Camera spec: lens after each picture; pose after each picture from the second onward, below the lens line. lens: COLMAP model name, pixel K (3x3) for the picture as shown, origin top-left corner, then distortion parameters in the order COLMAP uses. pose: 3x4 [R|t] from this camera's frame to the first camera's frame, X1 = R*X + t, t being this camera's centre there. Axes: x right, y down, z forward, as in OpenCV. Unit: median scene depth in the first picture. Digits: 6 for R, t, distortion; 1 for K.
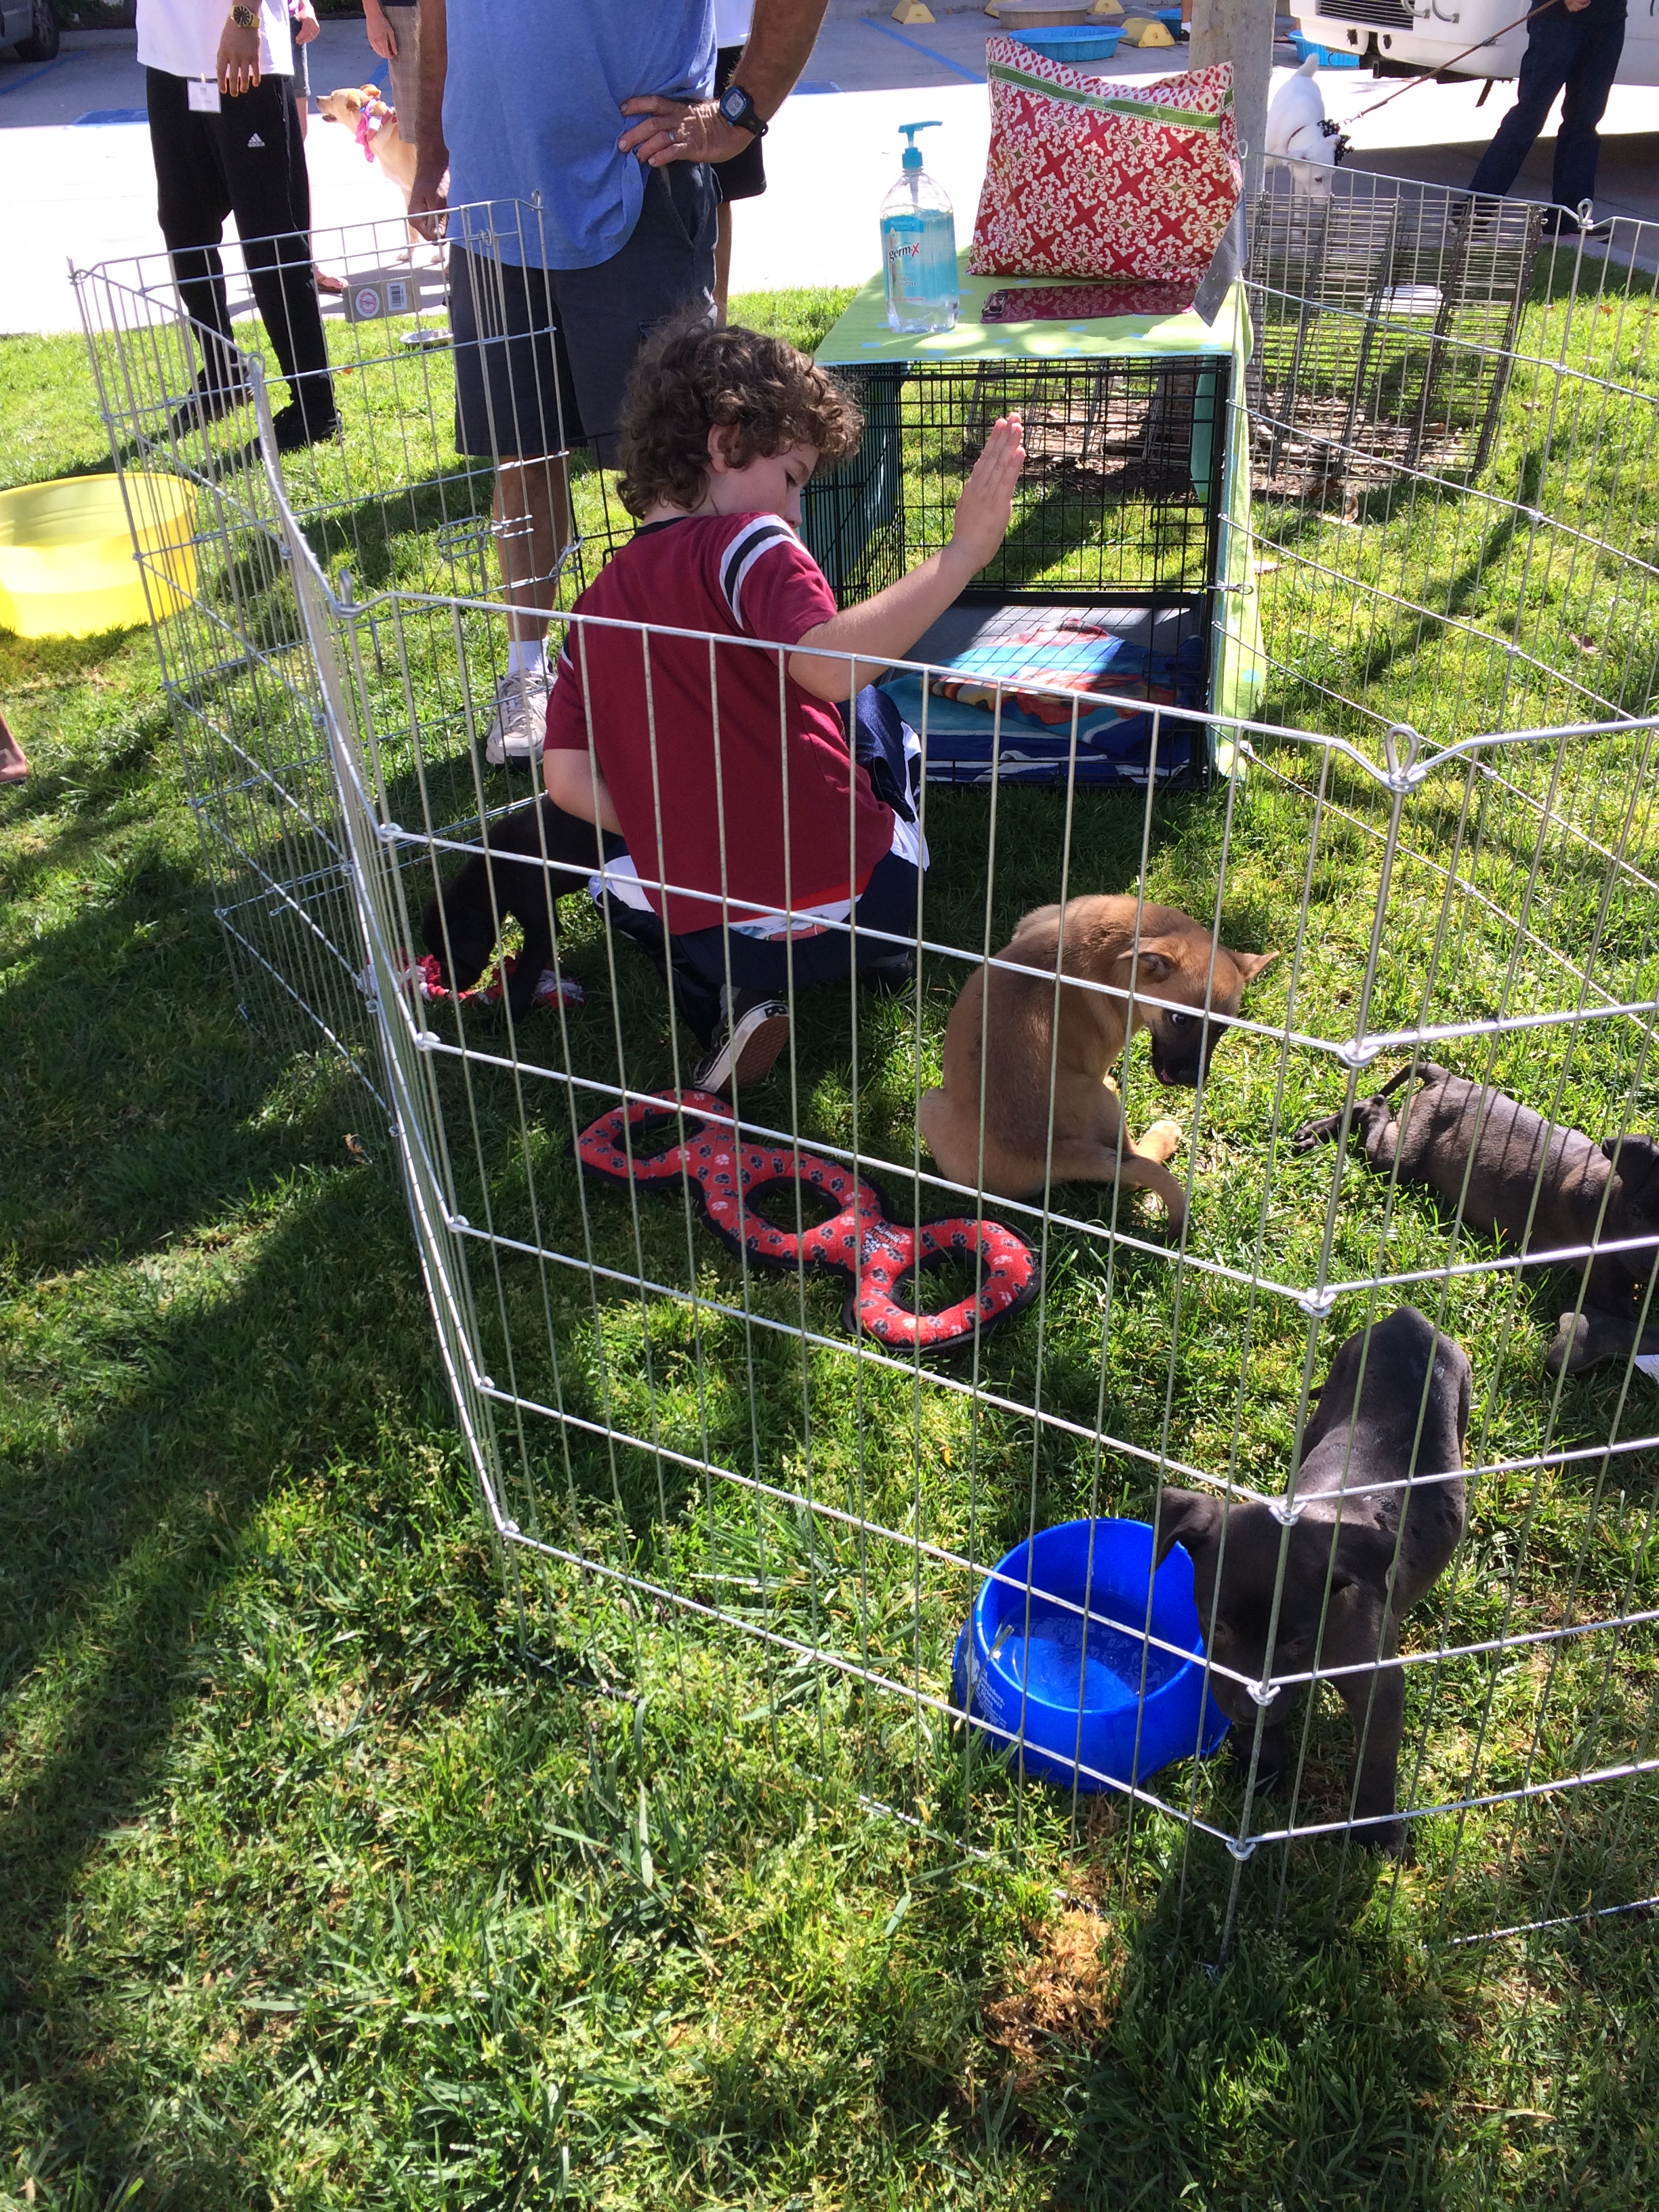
lens RADIAL K [[1903.3, 0, 804.6], [0, 1903.3, 1078.1], [0, 0, 1]] dist [0.075137, -0.086134]
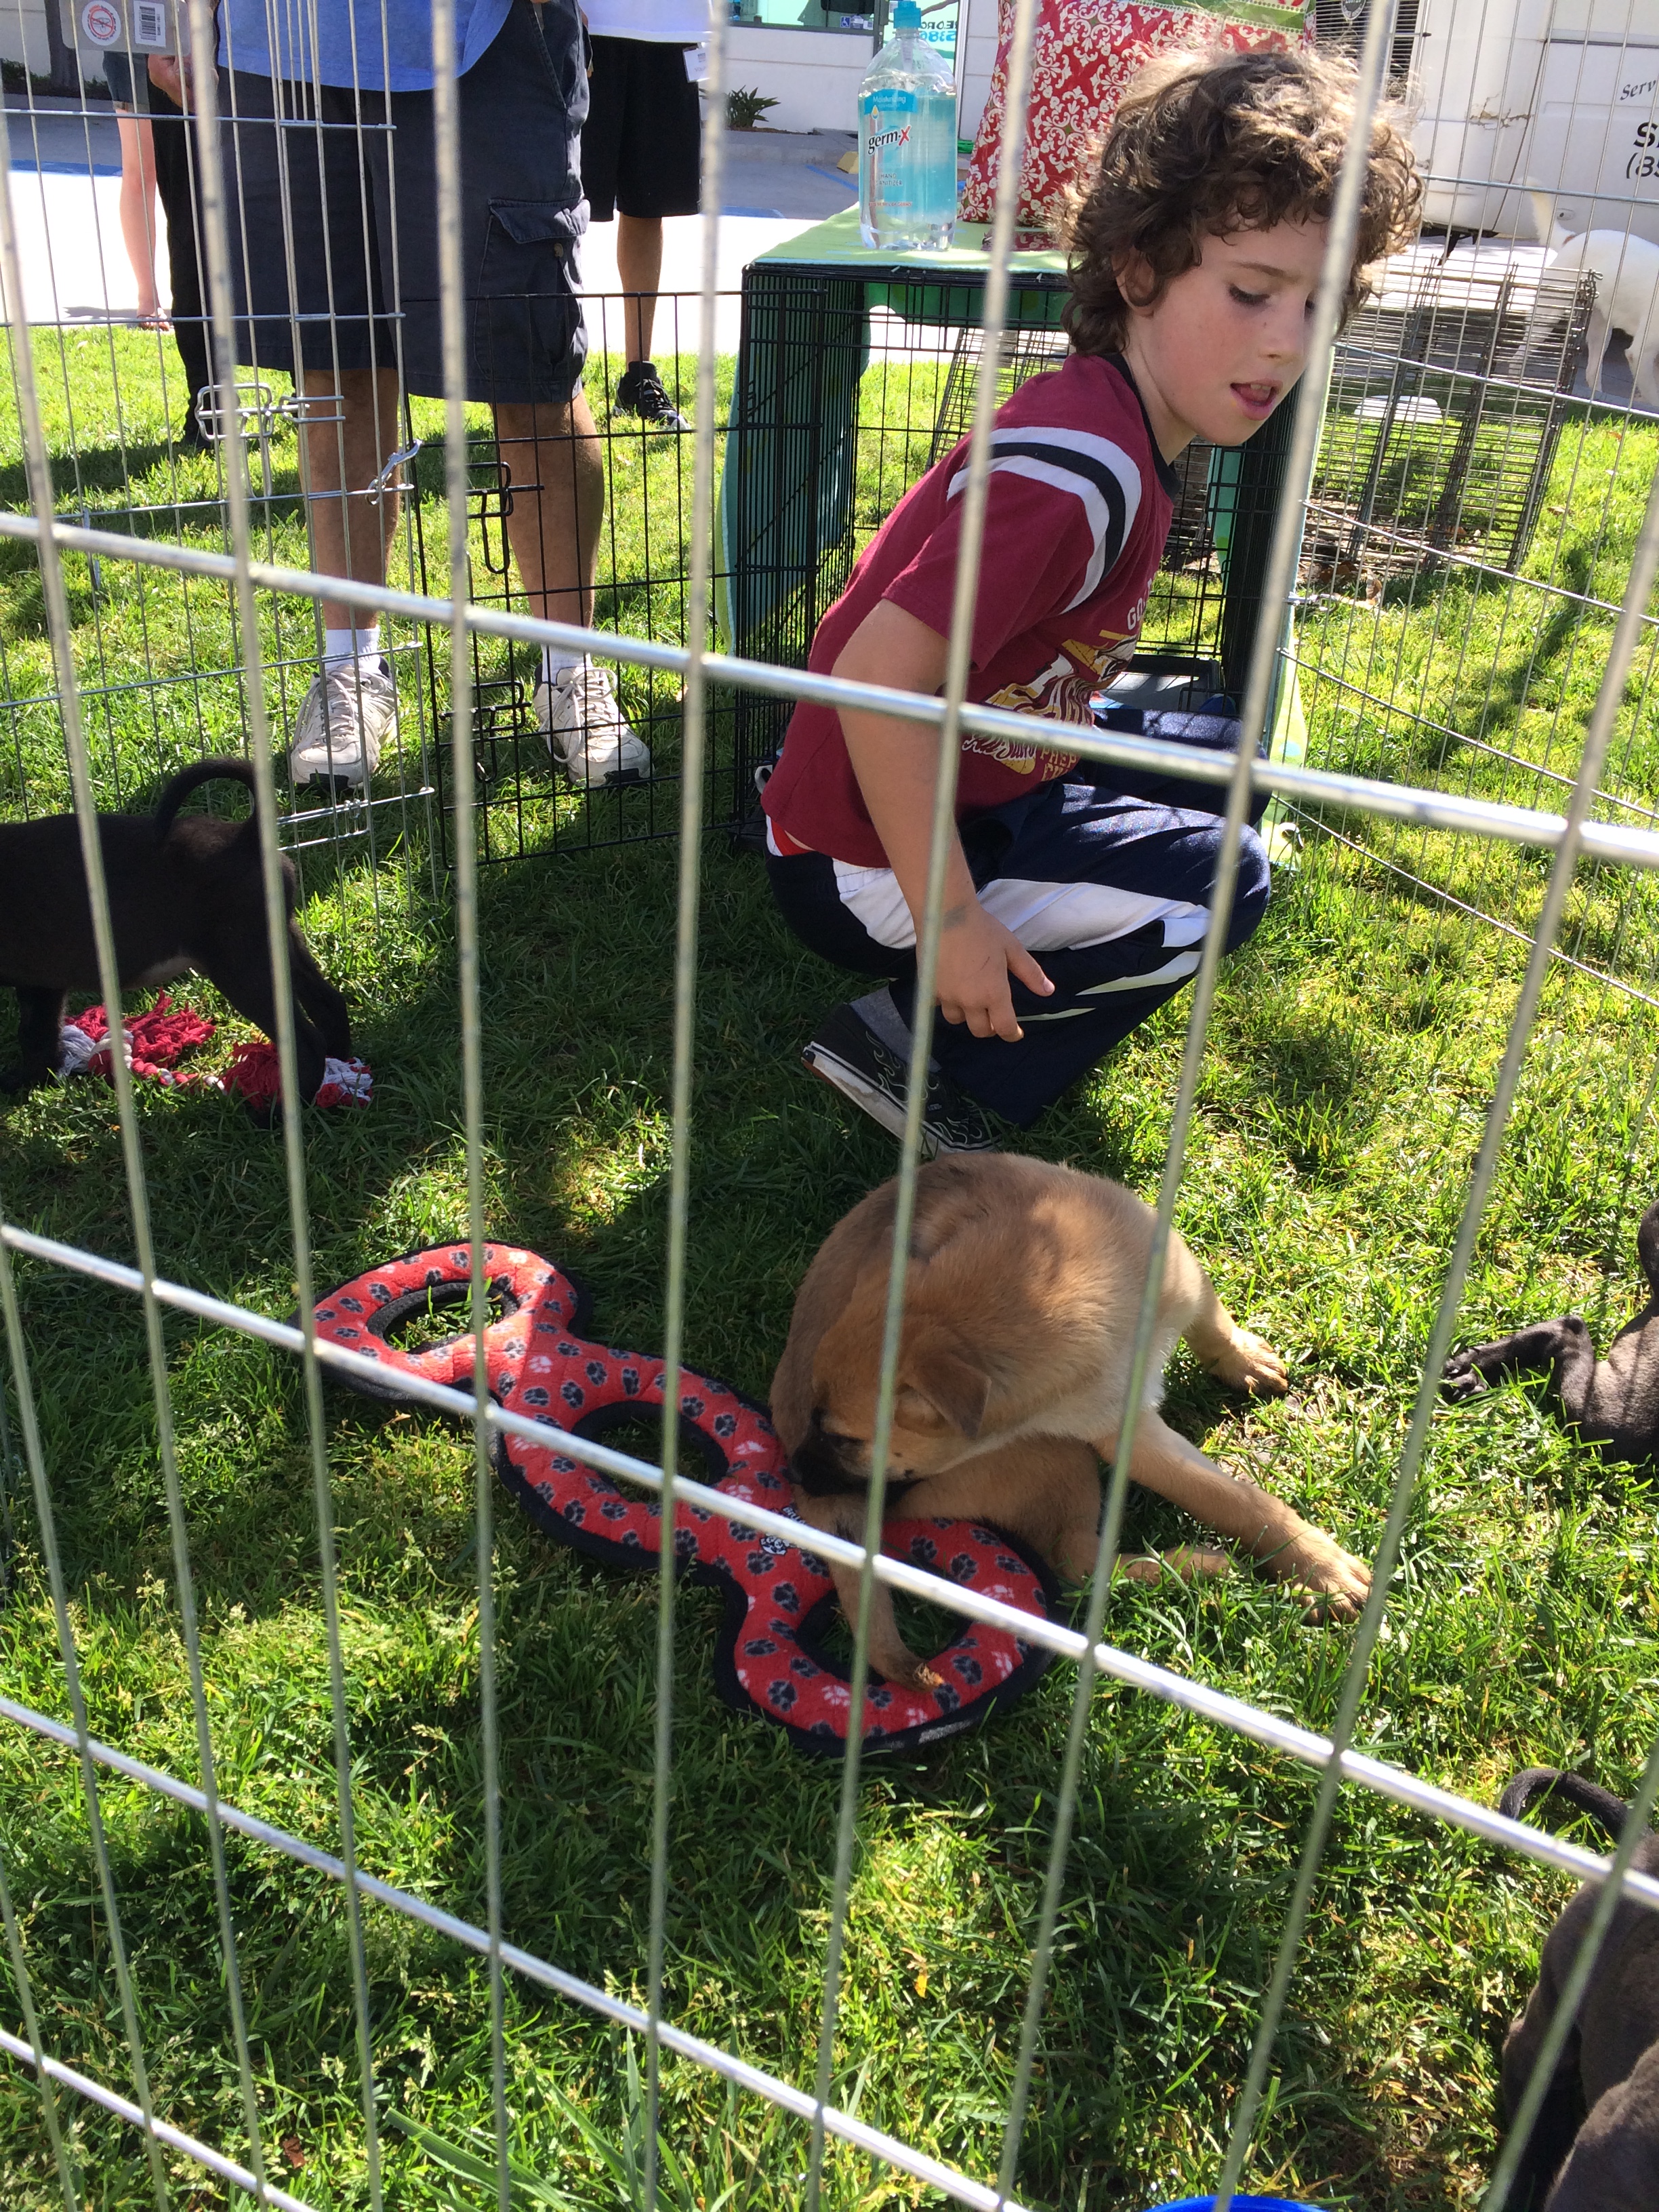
lens RADIAL K [[1903.3, 0, 823.2], [0, 1903.3, 1081.9], [0, 0, 1]] dist [0.075137, -0.086134]
pose [[0.995790, 0.062259, 0.067272, -0.001717], [-0.057047, 0.995412, -0.076812, -0.003878], [-0.071745, 0.072651, 0.994774, 0.286050]]
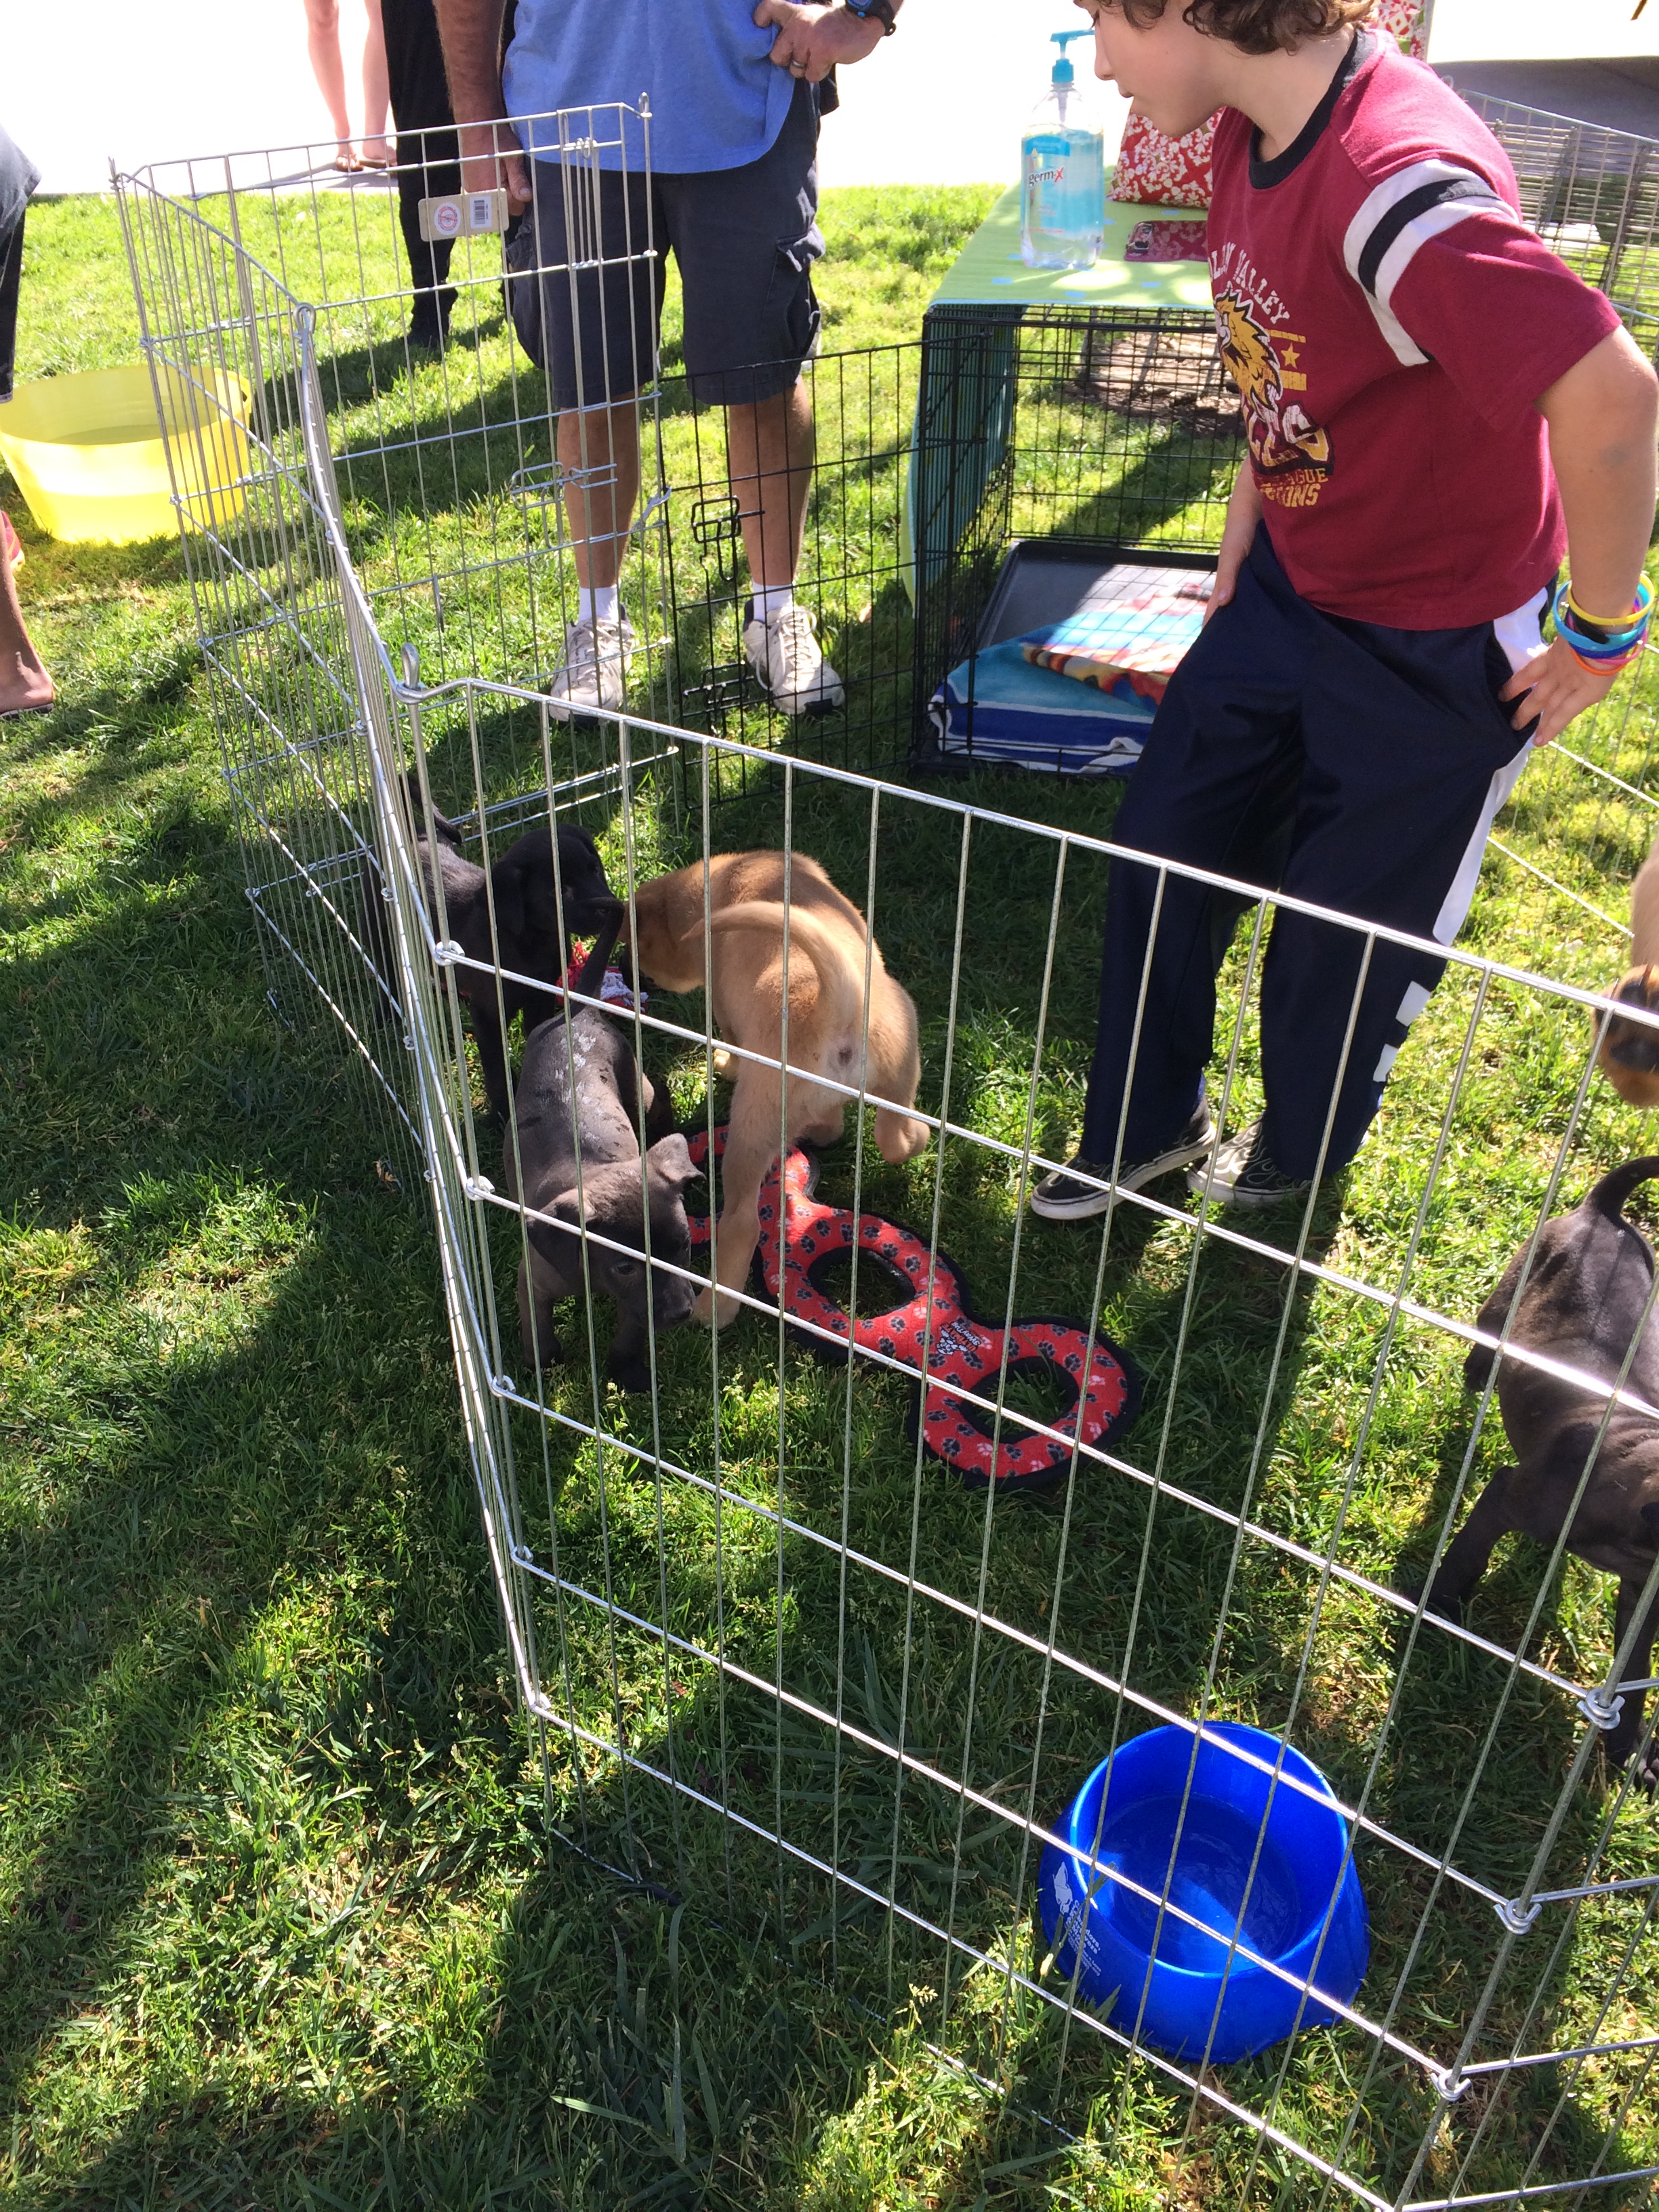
lens RADIAL K [[1903.3, 0, 817.0], [0, 1903.3, 1091.1], [0, 0, 1]] dist [0.075137, -0.086134]
pose [[0.998272, 0.057346, -0.012852, -0.018261], [-0.056516, 0.996739, 0.057596, -0.053269], [0.016113, -0.056771, 0.998257, 0.083751]]
